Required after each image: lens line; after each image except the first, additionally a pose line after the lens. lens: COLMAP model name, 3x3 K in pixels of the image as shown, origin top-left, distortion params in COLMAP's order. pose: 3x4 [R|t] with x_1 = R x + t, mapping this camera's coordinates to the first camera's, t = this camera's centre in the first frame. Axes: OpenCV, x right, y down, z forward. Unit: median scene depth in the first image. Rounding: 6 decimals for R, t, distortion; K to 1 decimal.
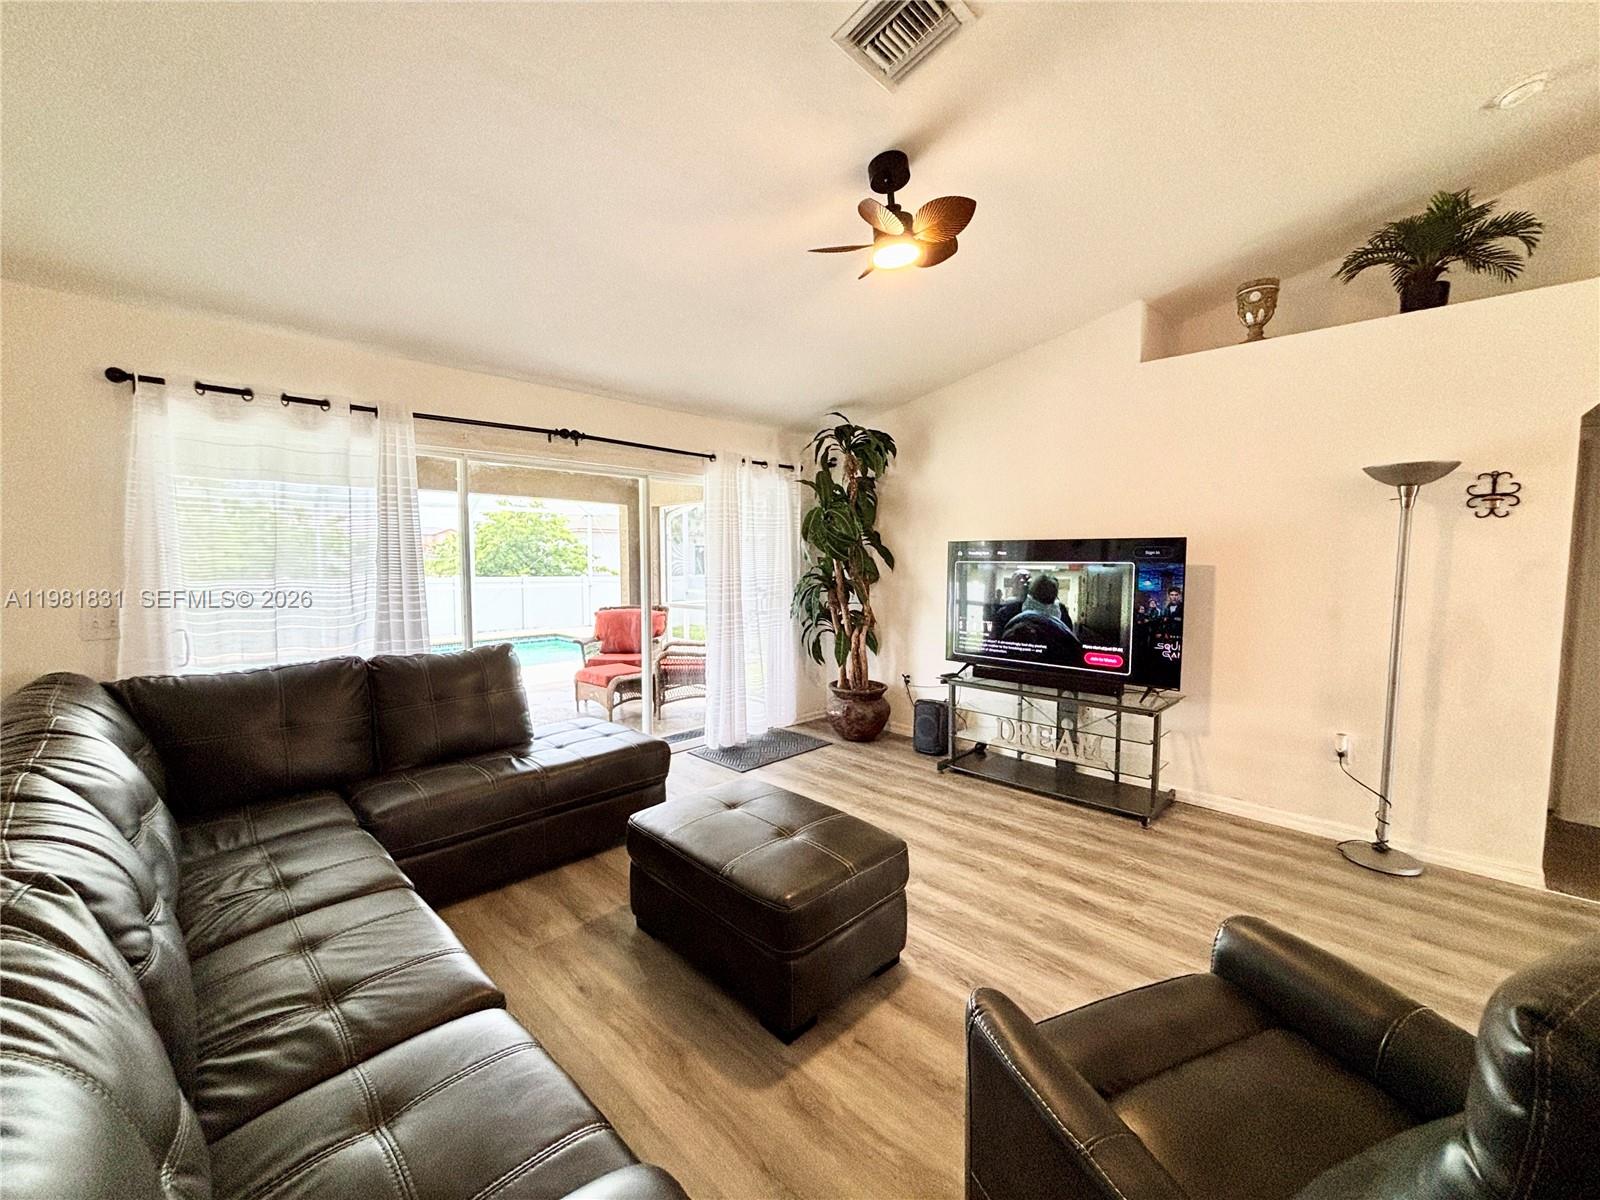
lens RADIAL K [[647.4, 0, 804.4], [0, 647.4, 588.4], [0, 0, 1]] dist [0.003097, -0.000388]
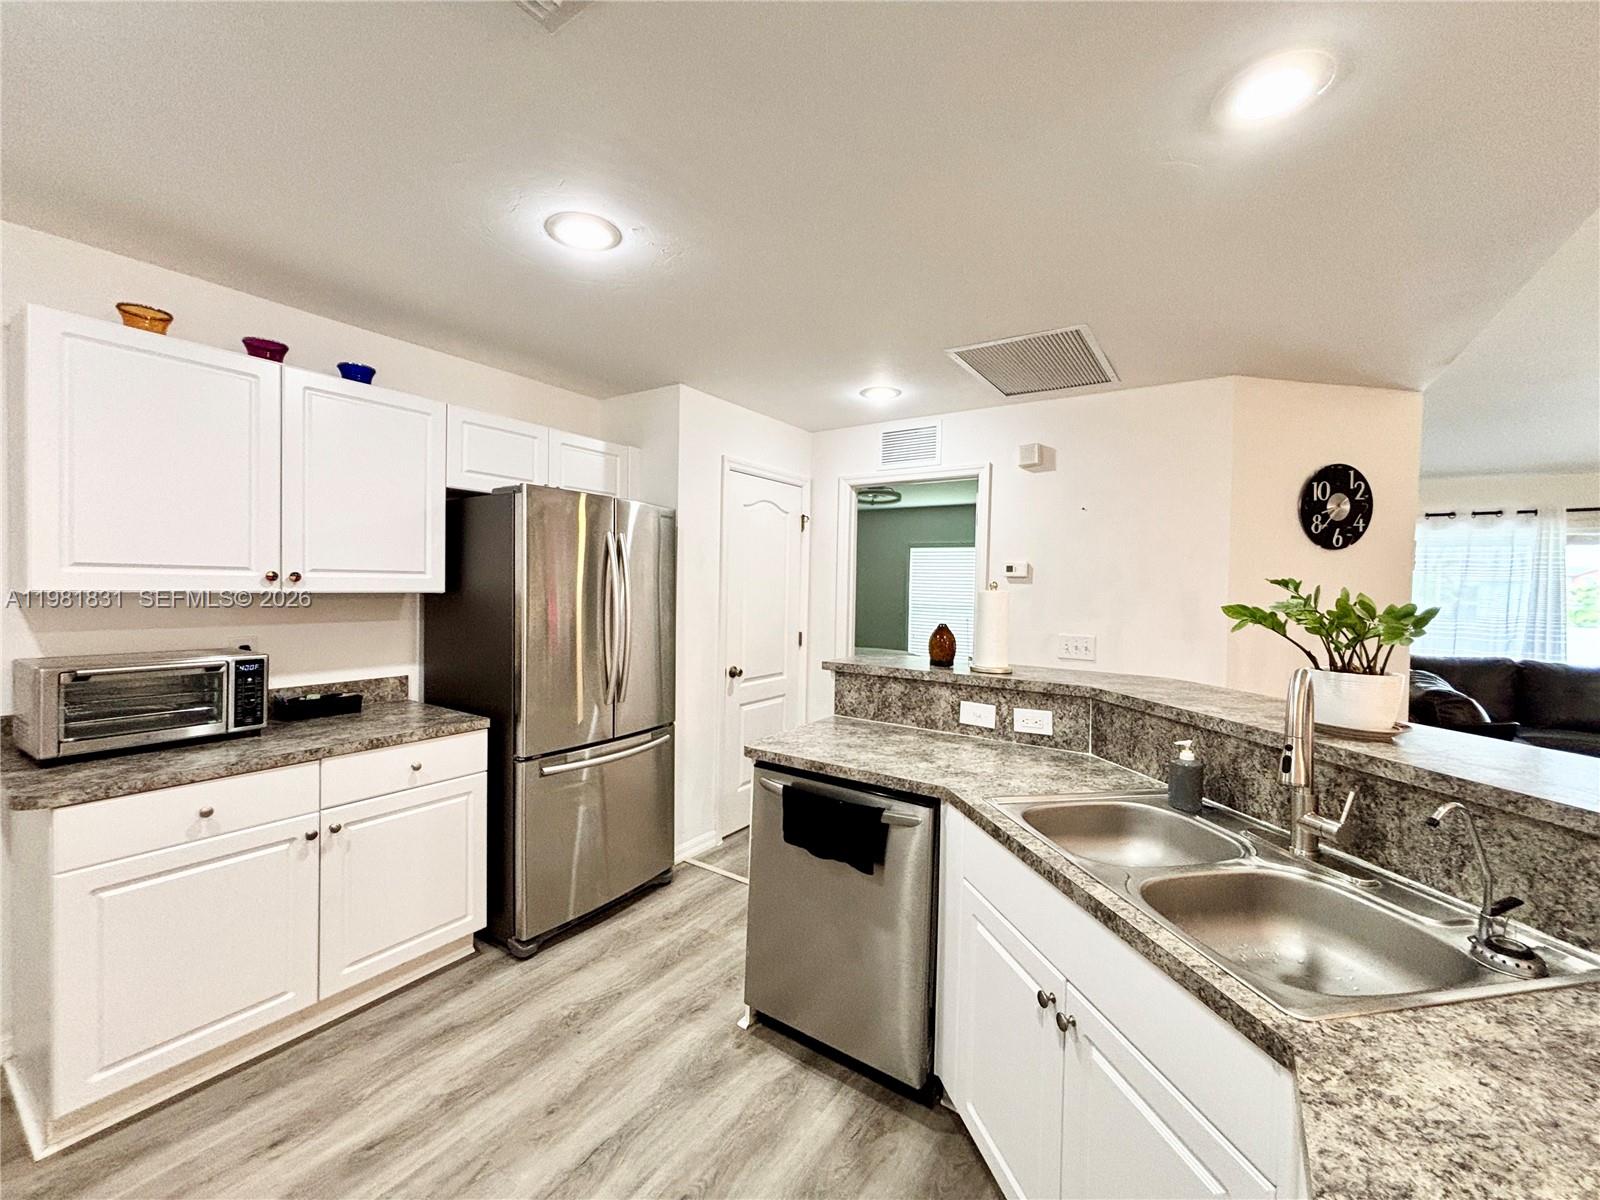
lens RADIAL K [[647.4, 0, 802.2], [0, 647.4, 603.0], [0, 0, 1]] dist [0.003097, -0.000388]
pose [[0.183671, 0.029757, -0.982537, 0.391216], [-0.073289, 0.997174, 0.016500, 0.040925], [0.980252, 0.068978, 0.185332, -0.700493]]
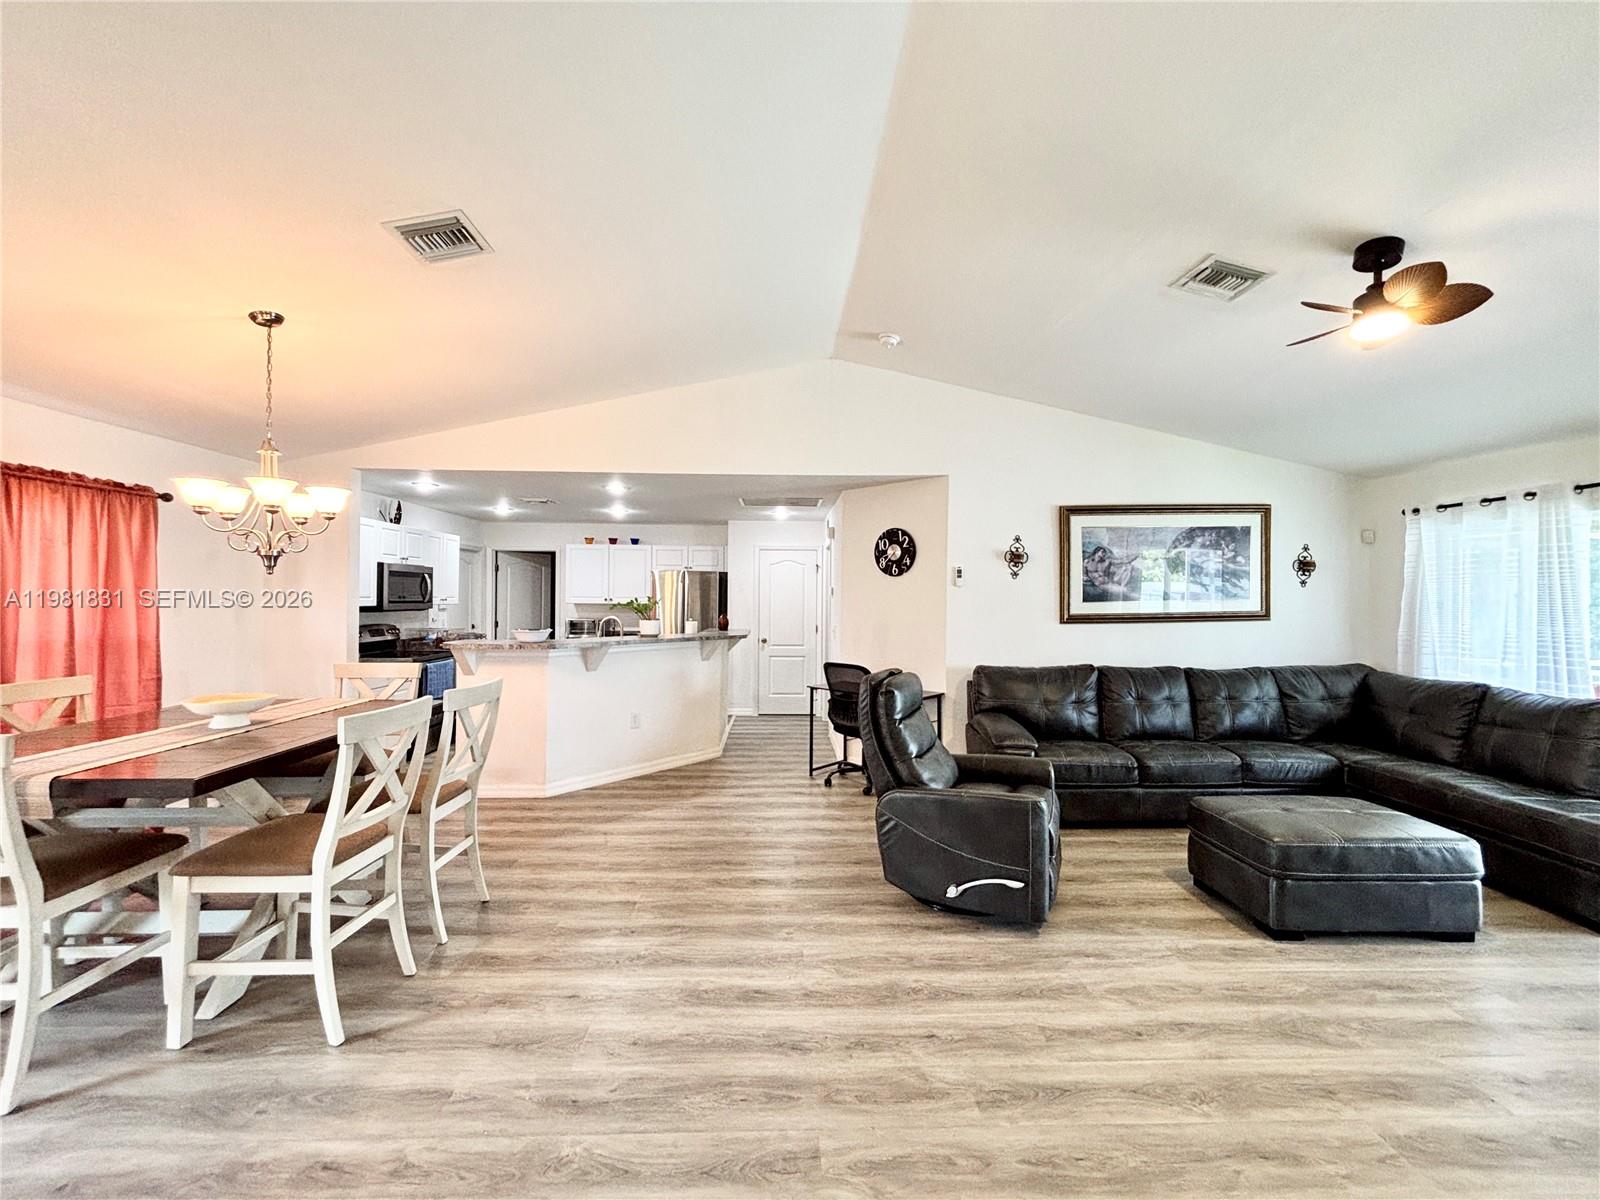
lens RADIAL K [[647.4, 0, 800.0], [0, 647.4, 590.8], [0, 0, 1]] dist [0.003097, -0.000388]
pose [[-0.697819, -0.013092, -0.716154, 0.756767], [-0.047583, 0.998472, 0.028112, -0.034762], [0.714692, 0.053694, -0.697375, 0.538620]]
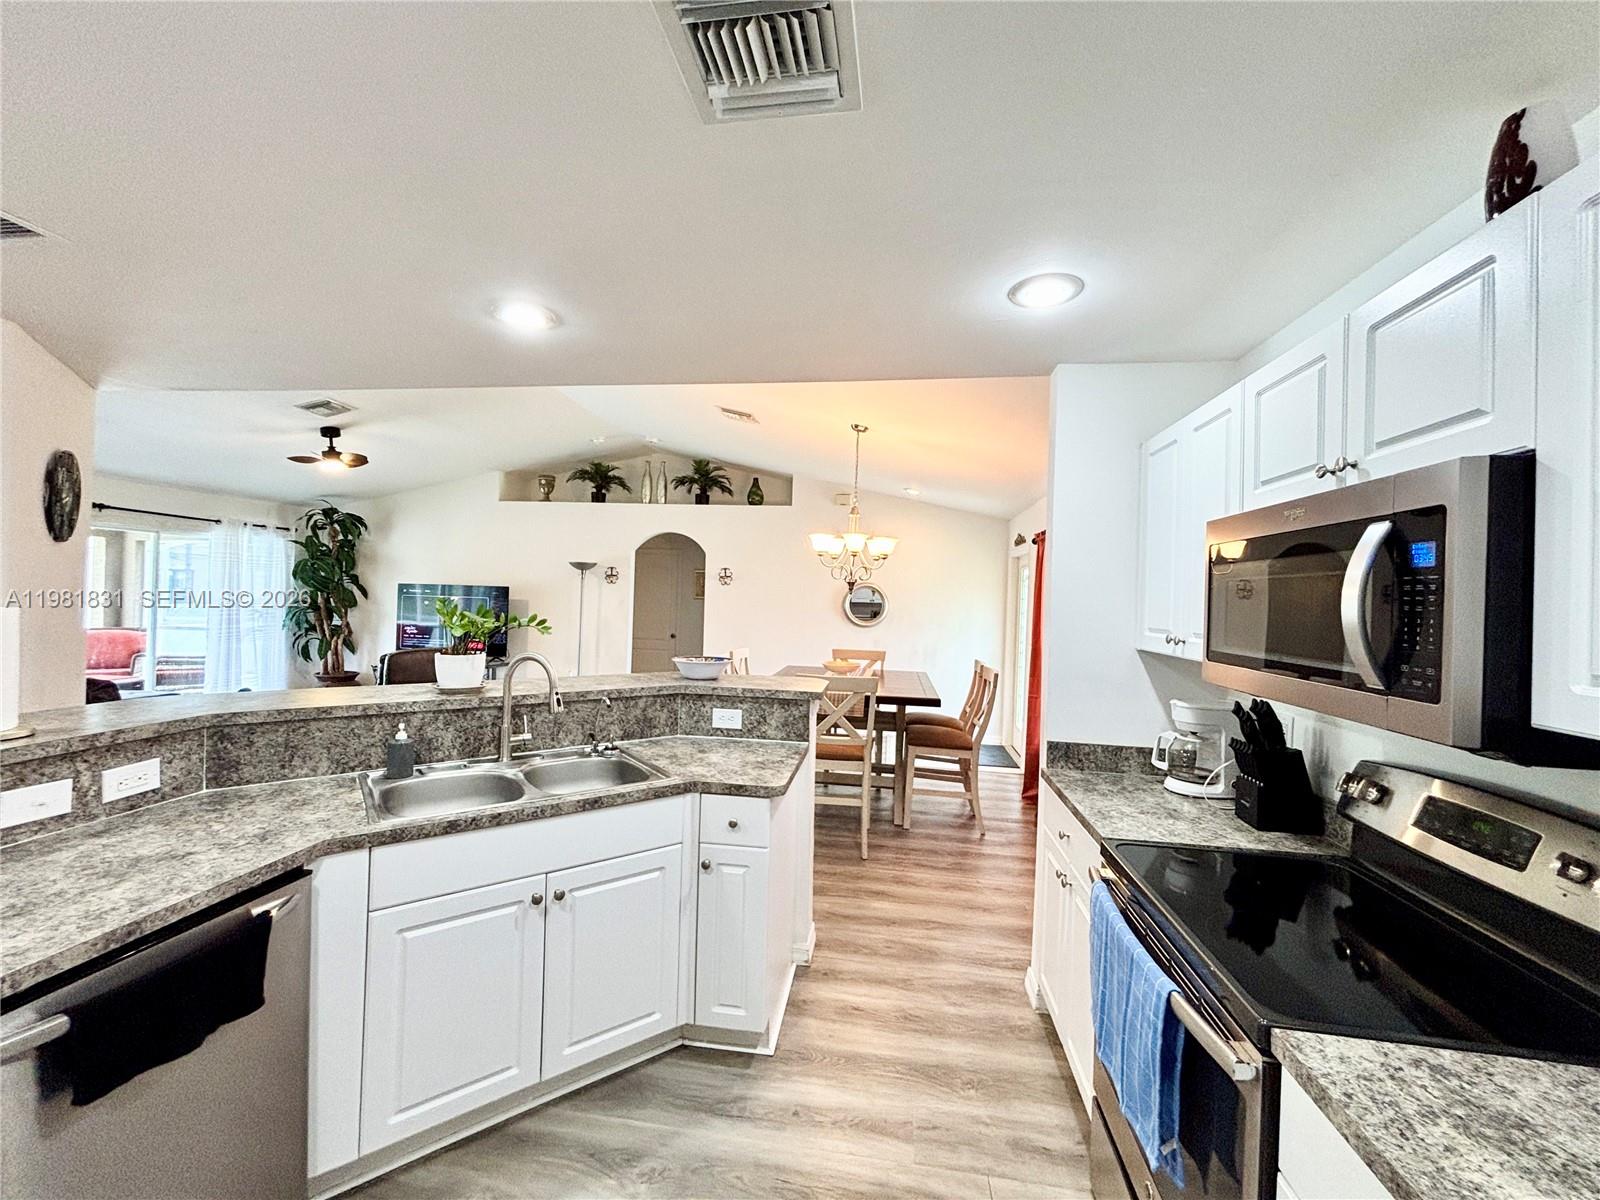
lens RADIAL K [[647.4, 0, 797.9], [0, 647.4, 597.3], [0, 0, 1]] dist [0.003097, -0.000388]
pose [[0.810247, 0.024222, 0.585588, 0.065770], [0.001241, 0.999072, -0.043043, 0.037631], [-0.586088, 0.035602, 0.809465, -0.939340]]
